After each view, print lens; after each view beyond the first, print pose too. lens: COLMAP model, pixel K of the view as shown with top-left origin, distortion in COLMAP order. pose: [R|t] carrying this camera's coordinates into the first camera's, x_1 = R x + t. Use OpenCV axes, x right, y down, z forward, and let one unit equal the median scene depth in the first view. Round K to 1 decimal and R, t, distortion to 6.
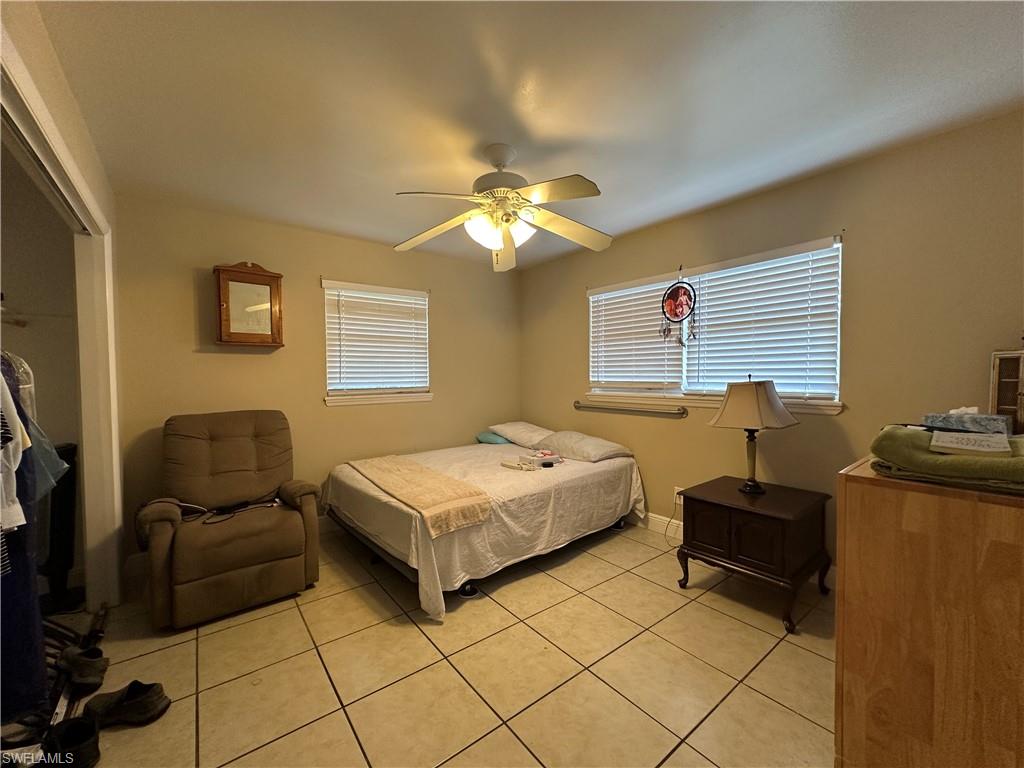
lens RADIAL K [[412.9, 0, 510.3], [0, 412.9, 387.8], [0, 0, 1]] dist [-0.001599, 0.000280]
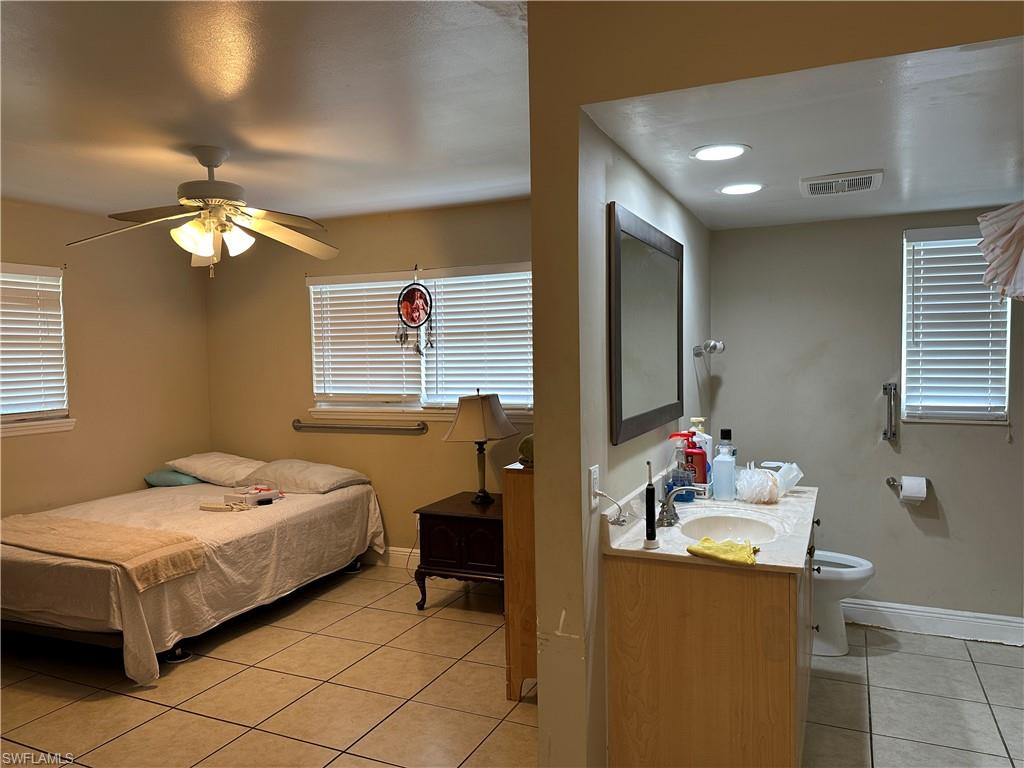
lens RADIAL K [[707.0, 0, 533.7], [0, 707.0, 379.4], [0, 0, 1]] dist [0.020049, -0.041458]
pose [[0.873797, -0.022868, 0.485753, -0.122694], [0.025286, 0.999679, 0.001577, -0.044088], [-0.485633, 0.010904, 0.874095, -0.488487]]
